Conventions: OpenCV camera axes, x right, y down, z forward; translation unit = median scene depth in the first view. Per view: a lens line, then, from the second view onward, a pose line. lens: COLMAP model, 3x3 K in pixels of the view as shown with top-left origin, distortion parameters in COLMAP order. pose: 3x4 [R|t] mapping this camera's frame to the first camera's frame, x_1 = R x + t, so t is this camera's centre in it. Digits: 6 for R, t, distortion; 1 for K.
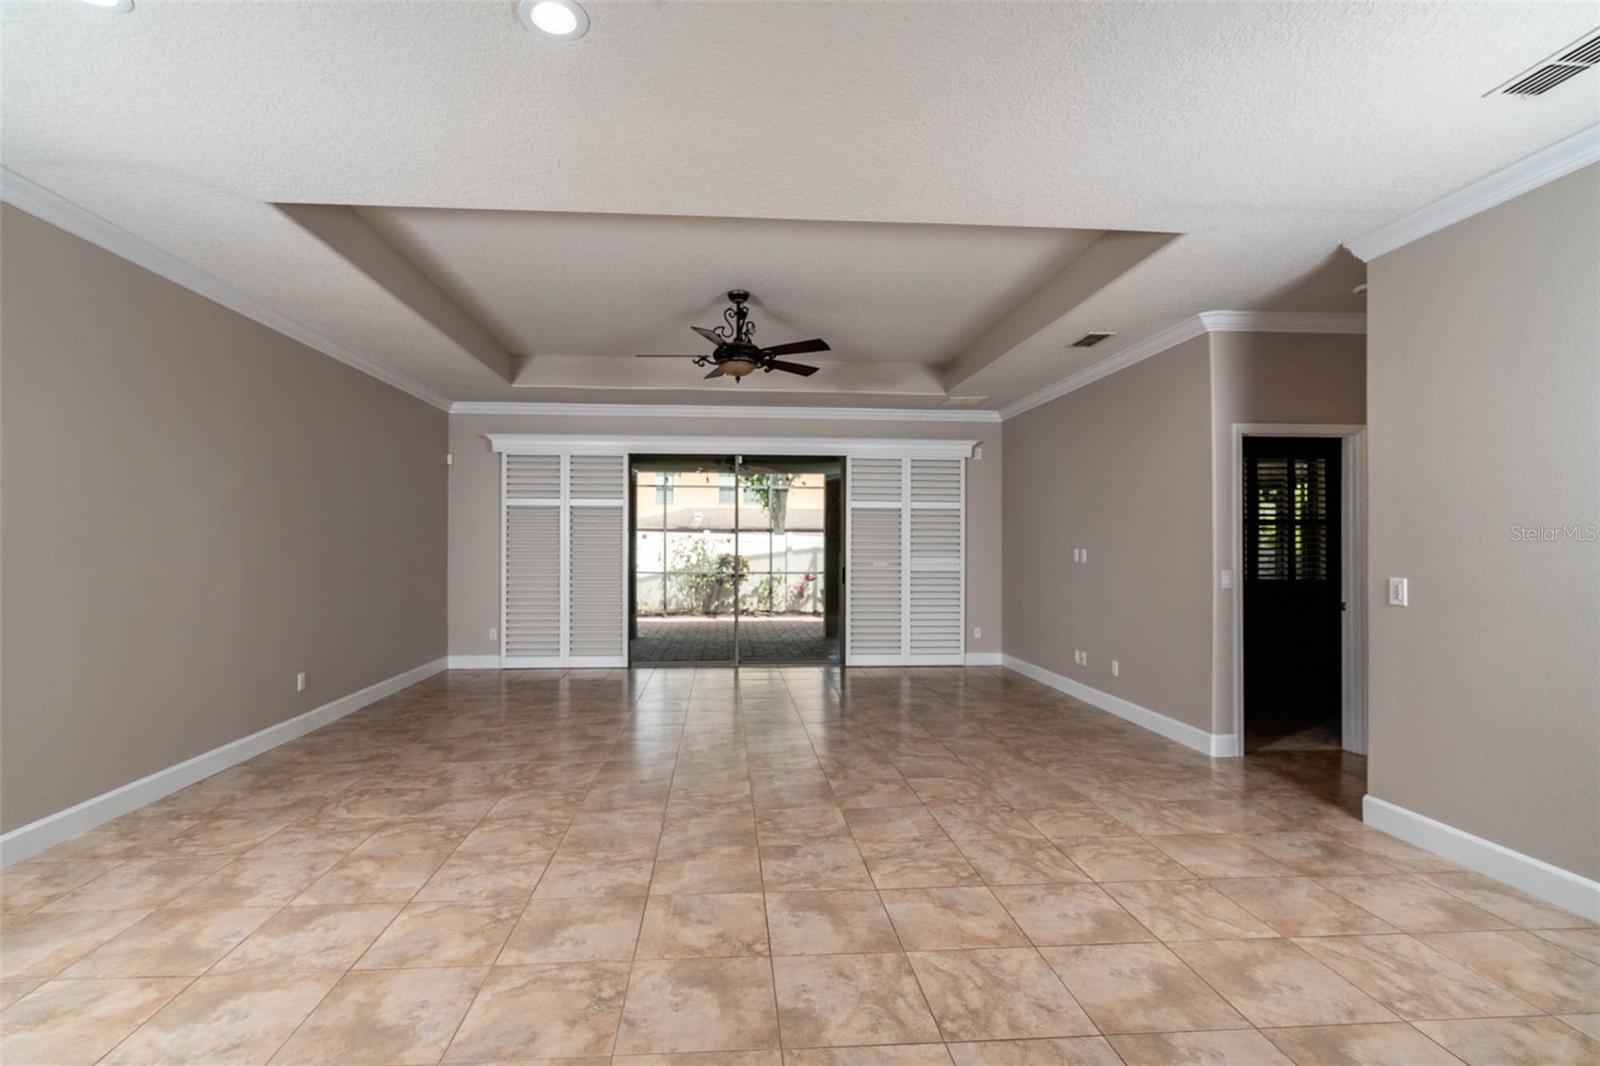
lens RADIAL K [[727.1, 0, 779.7], [0, 727.1, 533.6], [0, 0, 1]] dist [0.001613, 0.000415]
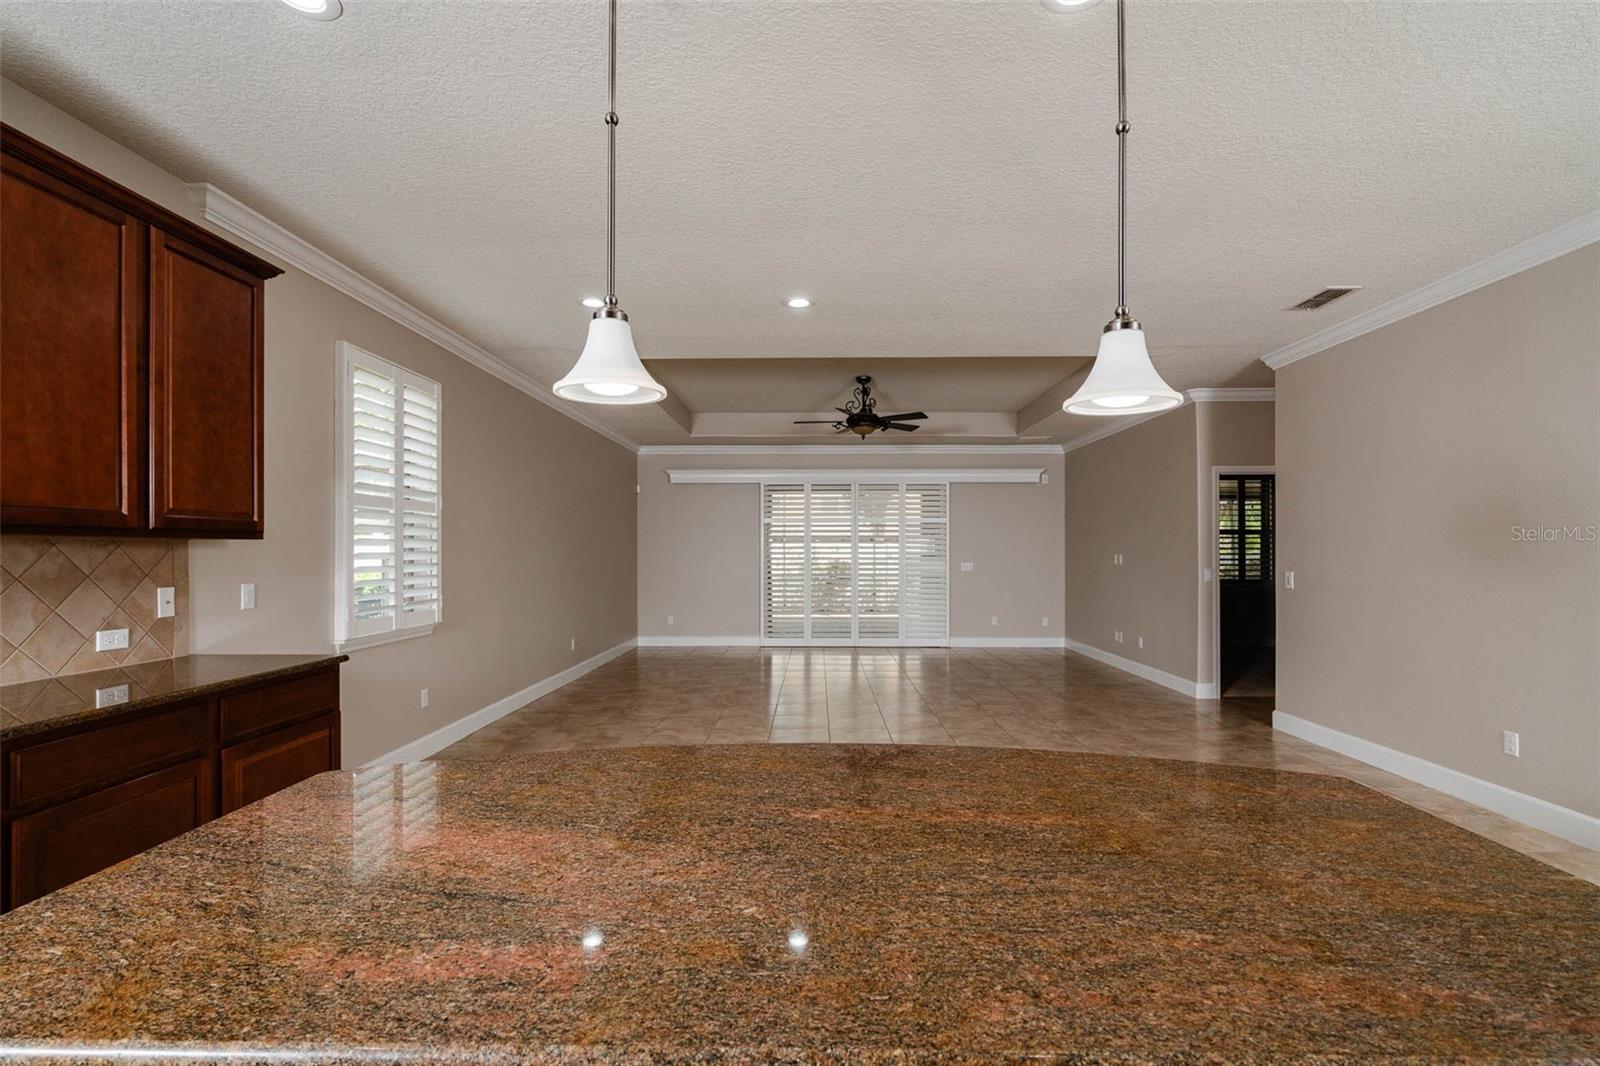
lens RADIAL K [[728.7, 0, 801.5], [0, 728.7, 551.2], [0, 0, 1]] dist [-0.035587, 0.000094]
pose [[0.995104, -0.003714, -0.098767, -0.062894], [0.004970, 0.999910, 0.012471, -0.009587], [0.098712, -0.012901, 0.995032, -0.743278]]
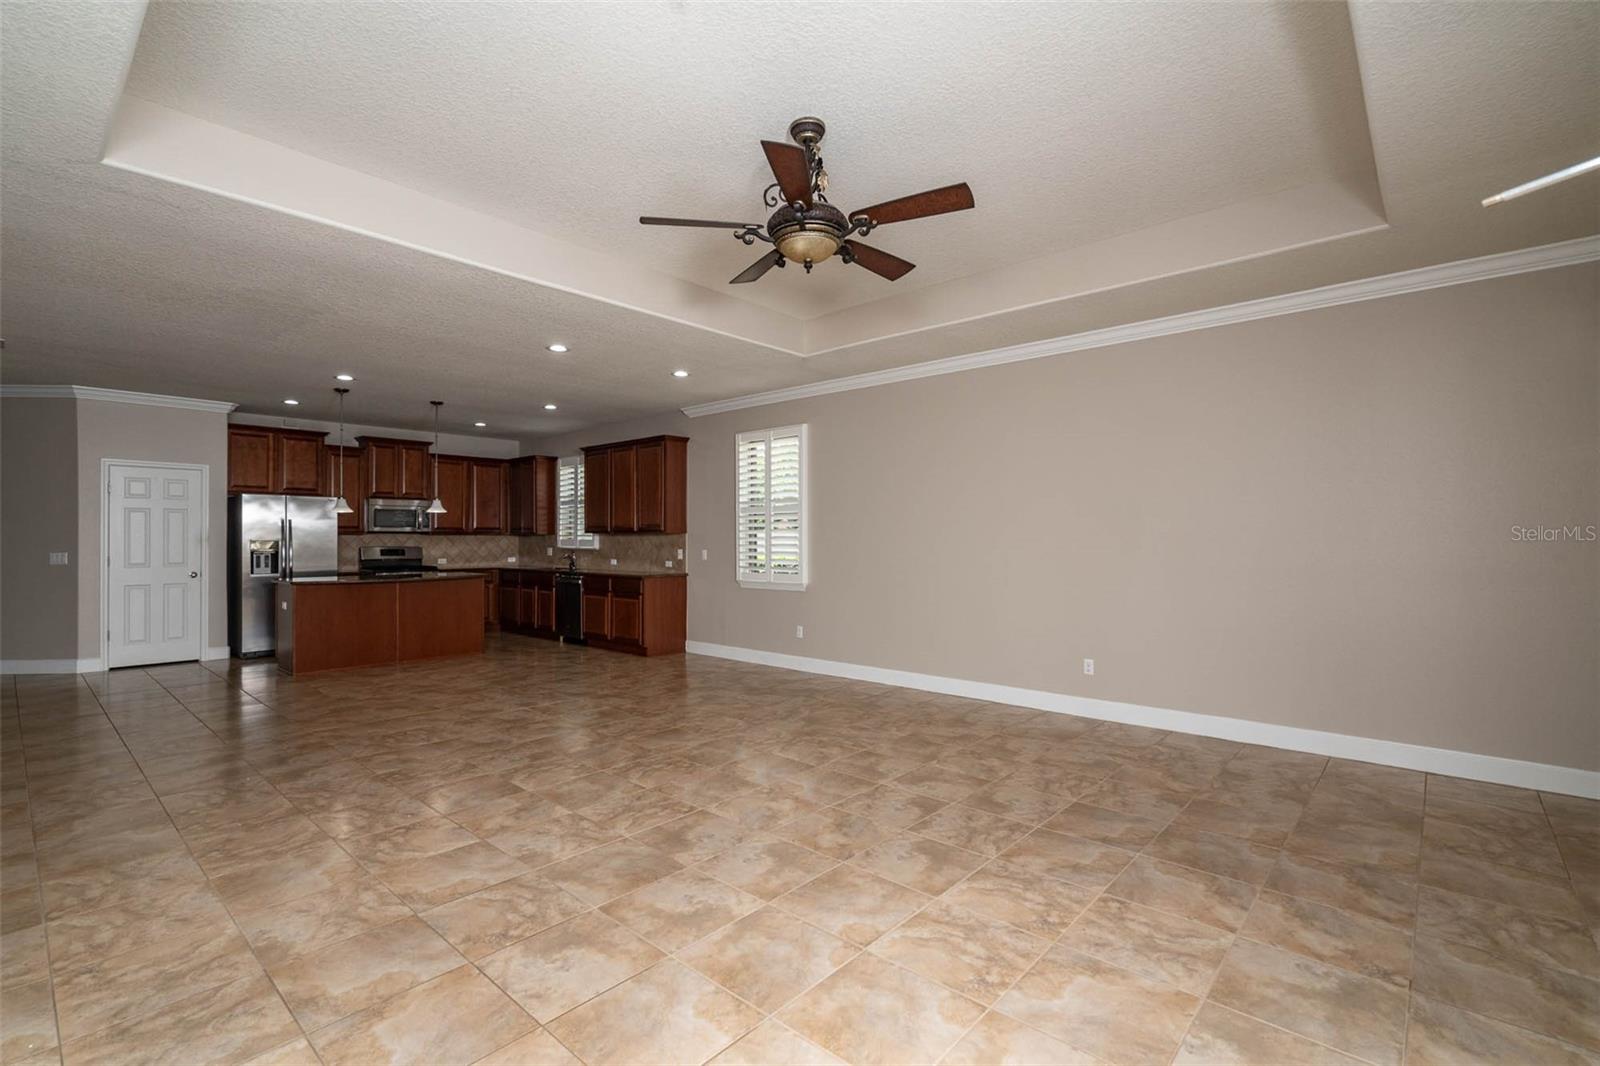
lens RADIAL K [[718.4, 0, 798.6], [0, 718.4, 541.5], [0, 0, 1]] dist [0.001809, 0.000505]
pose [[-0.721578, -0.000401, -0.692333, 0.623536], [0.007089, 0.999943, -0.007968, 0.040370], [0.692296, -0.010658, -0.721534, 2.429818]]
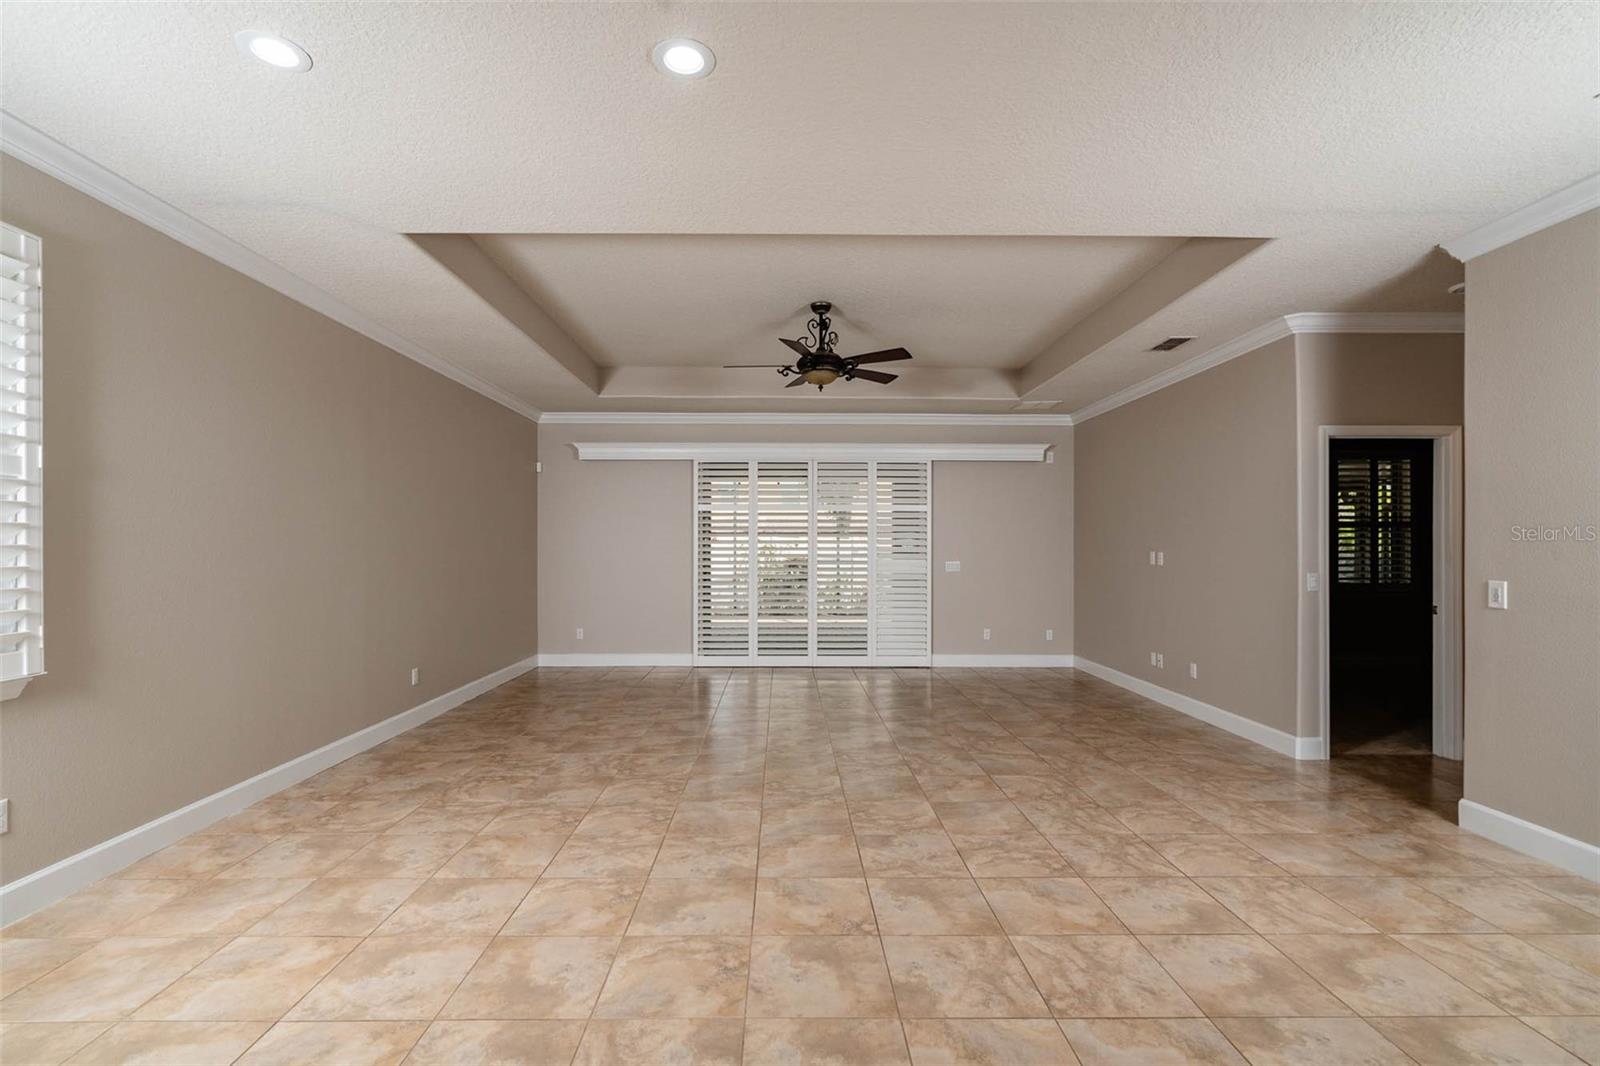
lens RADIAL K [[718.4, 0, 798.6], [0, 718.4, 541.5], [0, 0, 1]] dist [0.001809, 0.000505]
pose [[0.998403, -0.001788, -0.056456, -0.052397], [0.002129, 0.999980, 0.005981, -0.000397], [0.056444, -0.006092, 0.998387, -0.037572]]
